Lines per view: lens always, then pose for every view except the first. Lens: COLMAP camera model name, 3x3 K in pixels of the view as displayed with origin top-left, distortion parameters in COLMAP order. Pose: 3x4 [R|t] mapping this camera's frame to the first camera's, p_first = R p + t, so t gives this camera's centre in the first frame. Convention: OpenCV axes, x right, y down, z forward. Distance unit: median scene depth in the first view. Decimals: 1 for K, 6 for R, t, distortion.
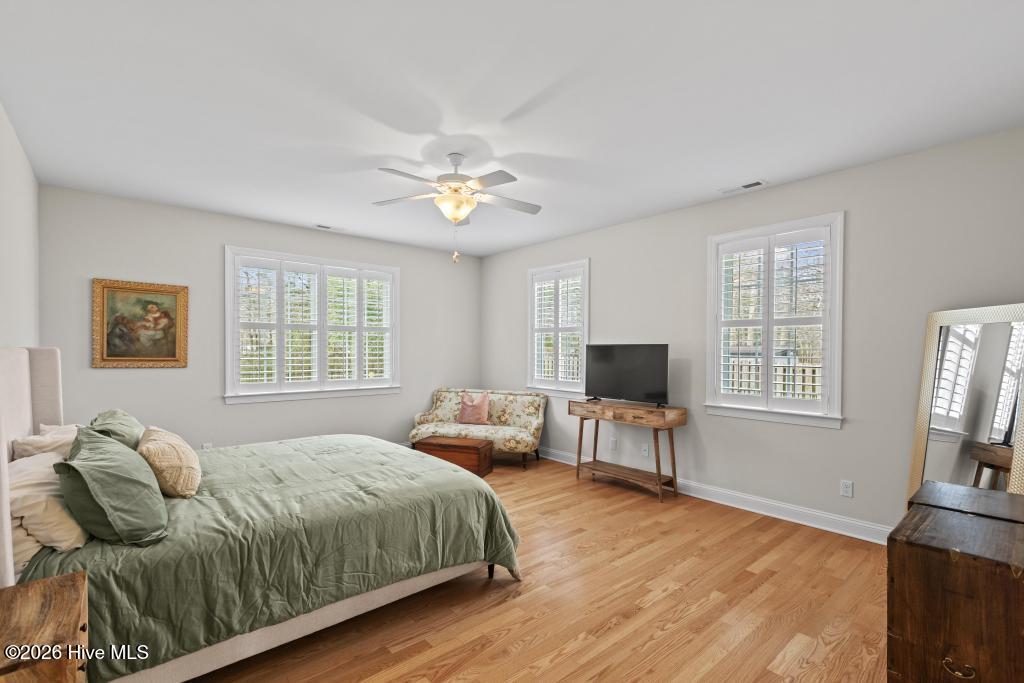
lens RADIAL K [[458.4, 0, 516.1], [0, 458.4, 351.6], [0, 0, 1]] dist [-0.003896, -0.000419]
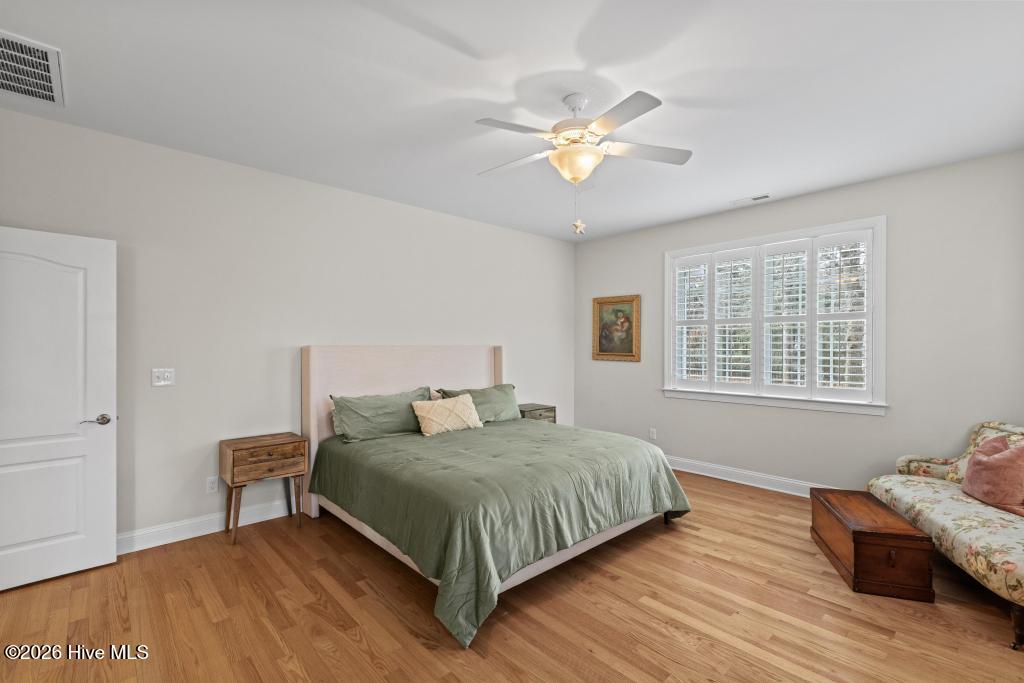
lens RADIAL K [[458.4, 0, 517.0], [0, 458.4, 337.4], [0, 0, 1]] dist [-0.003896, -0.000419]
pose [[0.028396, -0.026537, -0.999244, 0.490095], [-0.006812, 0.999619, -0.026740, 0.005082], [0.999574, 0.007567, 0.028204, 0.669431]]
